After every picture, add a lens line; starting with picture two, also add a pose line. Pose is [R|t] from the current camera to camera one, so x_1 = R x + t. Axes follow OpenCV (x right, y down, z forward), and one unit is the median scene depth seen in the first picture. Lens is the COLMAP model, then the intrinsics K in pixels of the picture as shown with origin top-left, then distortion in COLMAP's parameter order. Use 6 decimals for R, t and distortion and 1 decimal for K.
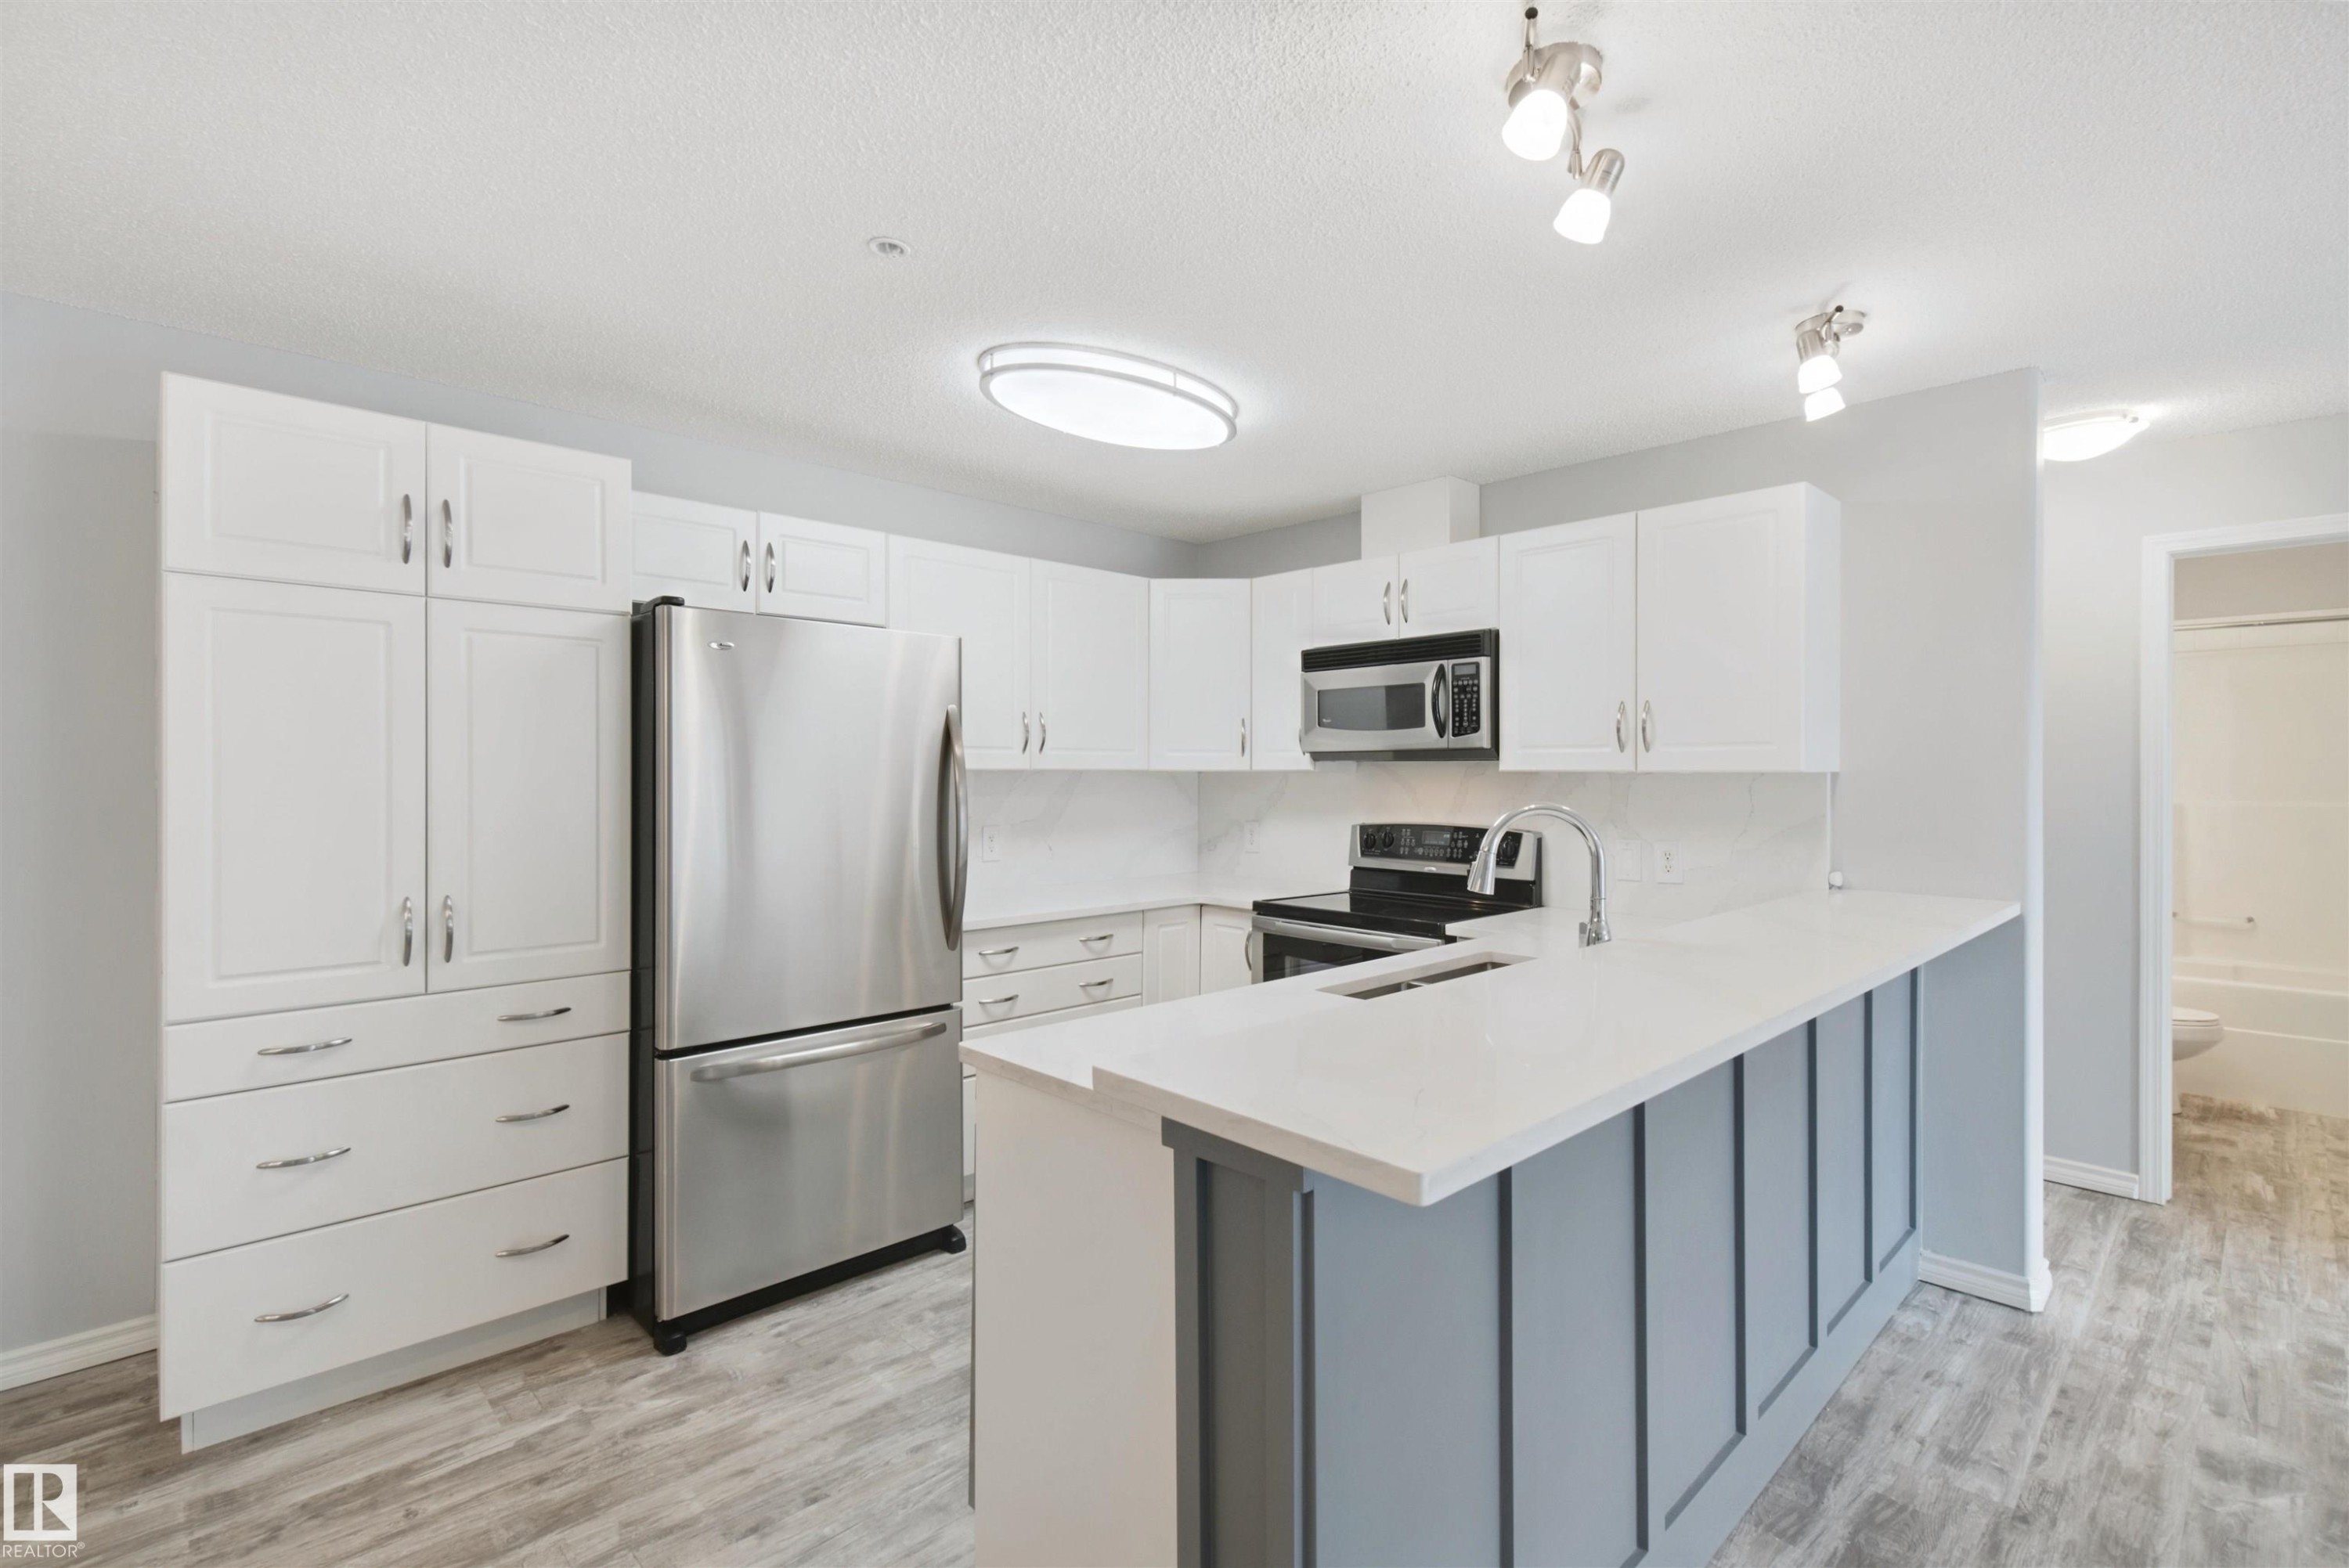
lens RADIAL K [[1094.3, 0, 1174.5], [0, 1094.3, 784.0], [0, 0, 1]] dist [0.023212, 0.000031]
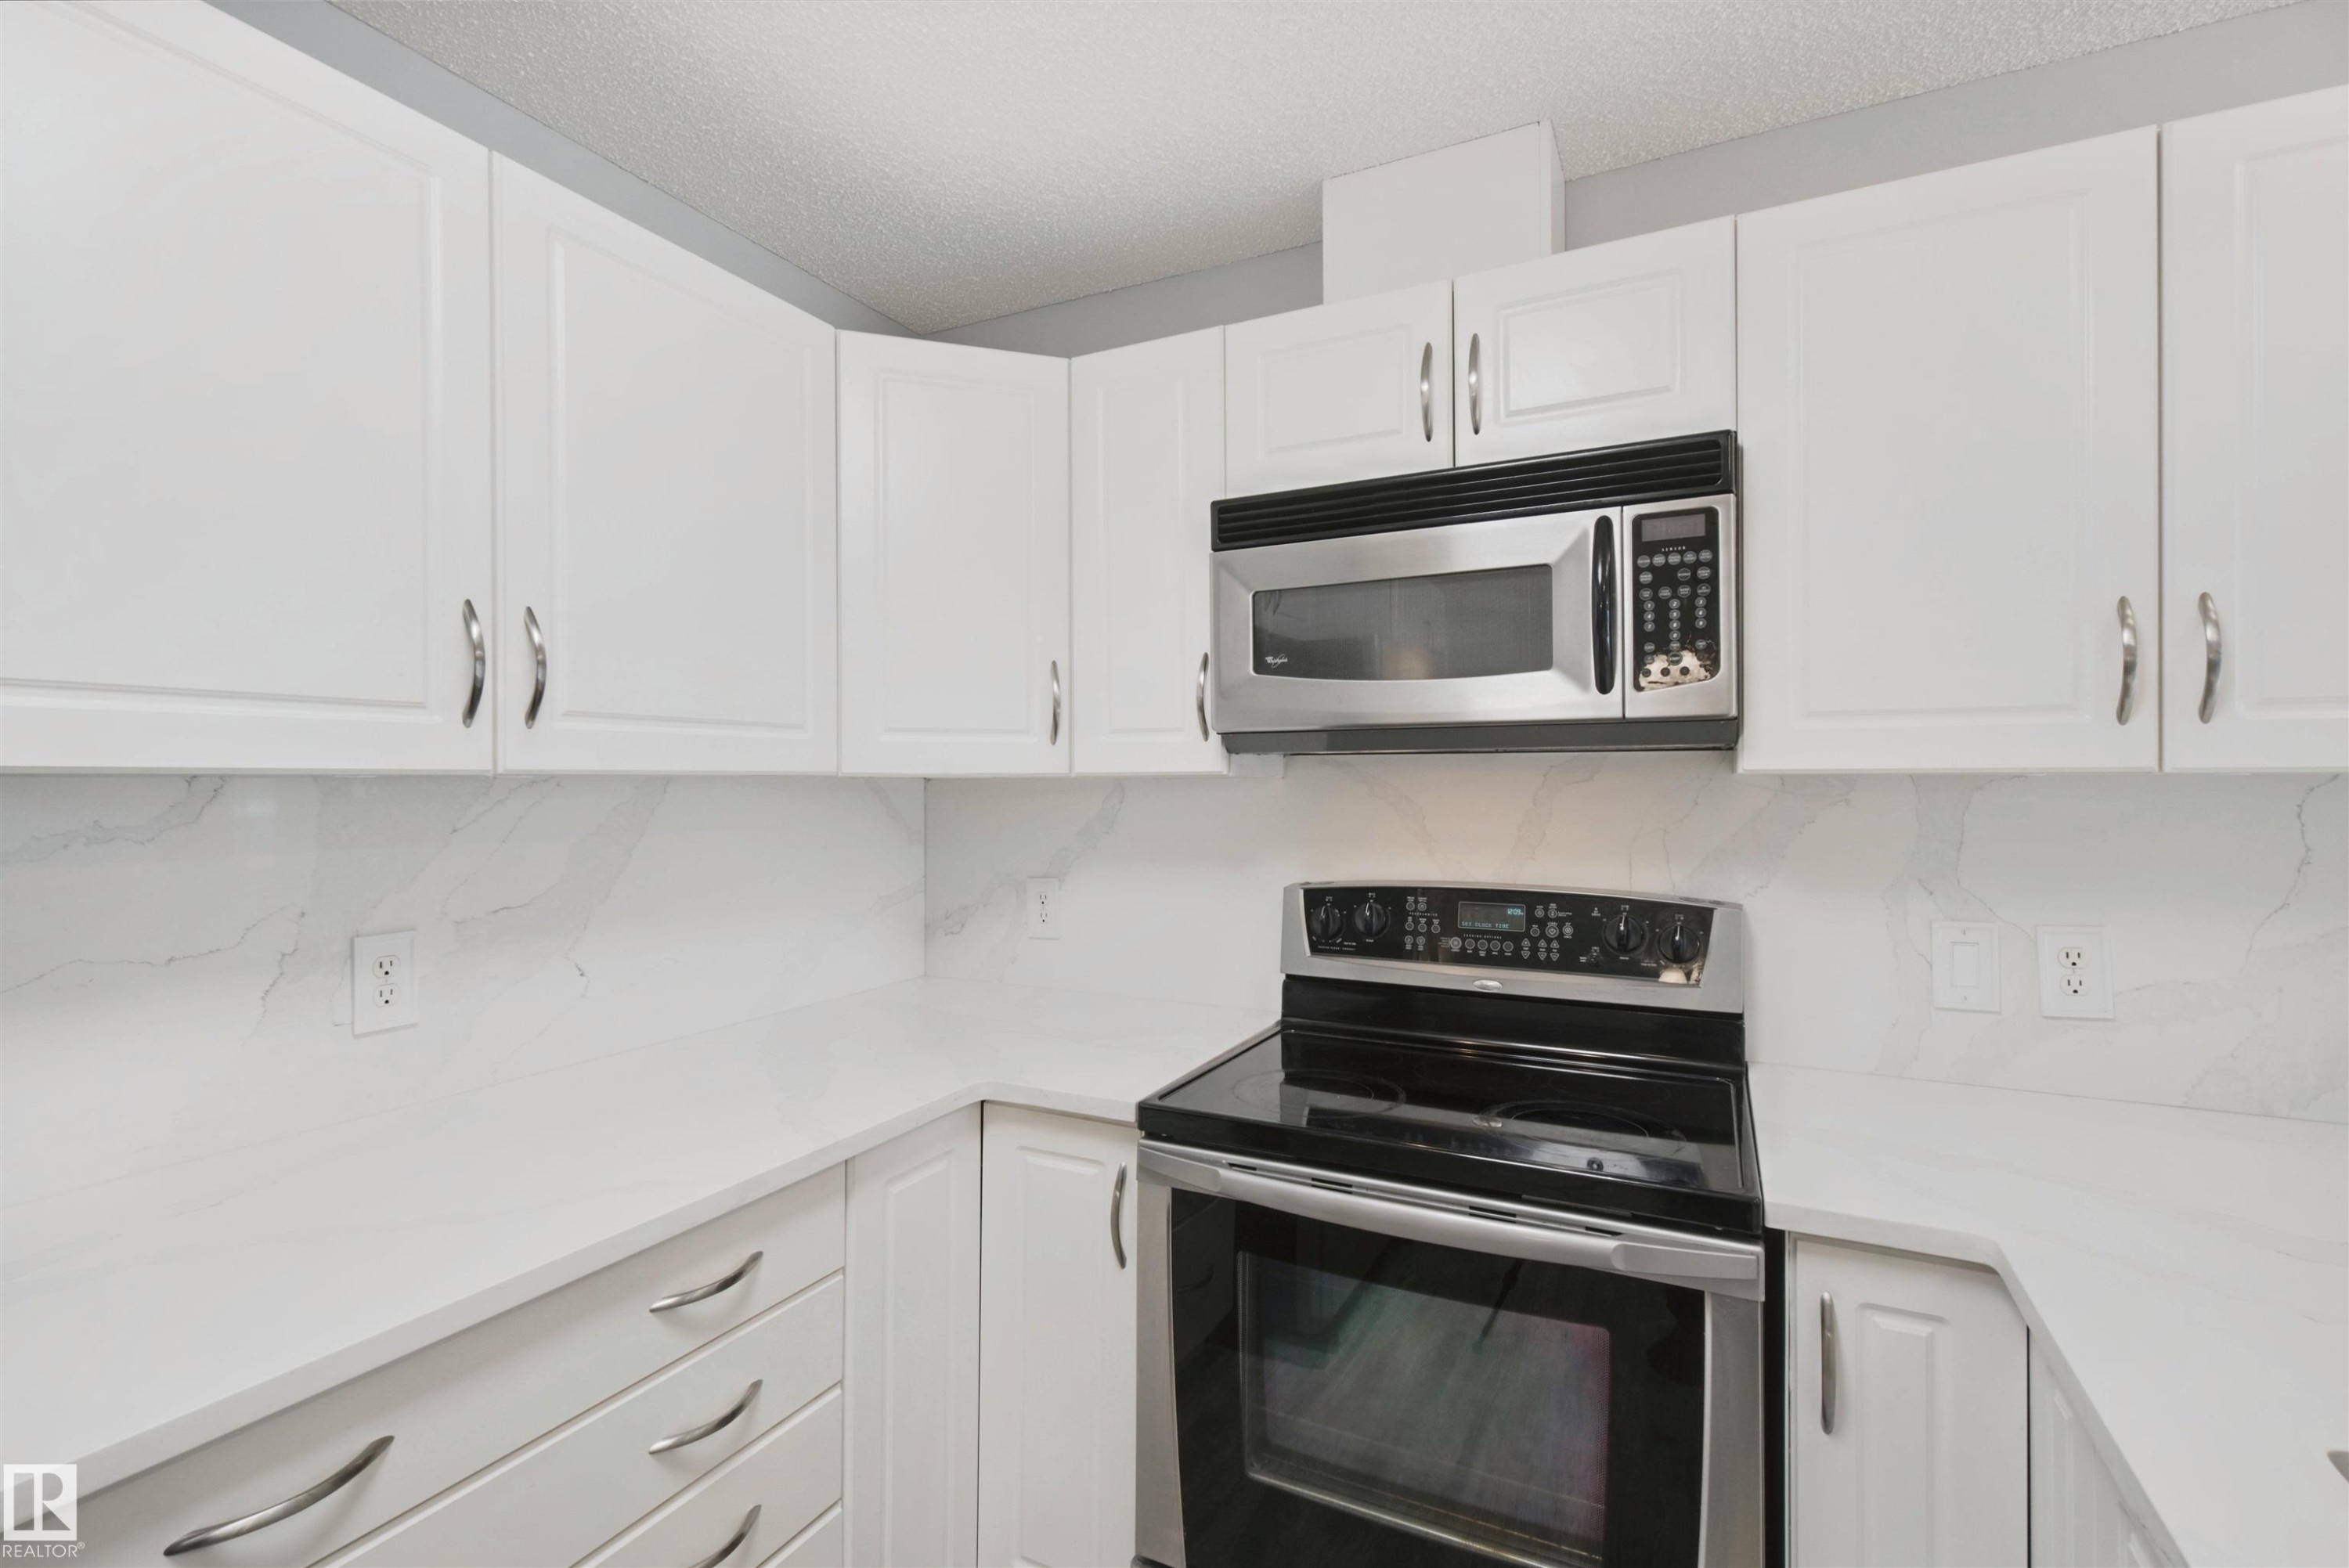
lens RADIAL K [[1094.3, 0, 1174.5], [0, 1094.3, 784.0], [0, 0, 1]] dist [0.023212, 0.000031]
pose [[0.944376, -0.006833, 0.328796, -0.044469], [0.008964, 0.999947, -0.004966, -0.006495], [-0.328745, 0.007637, 0.944388, 0.601220]]
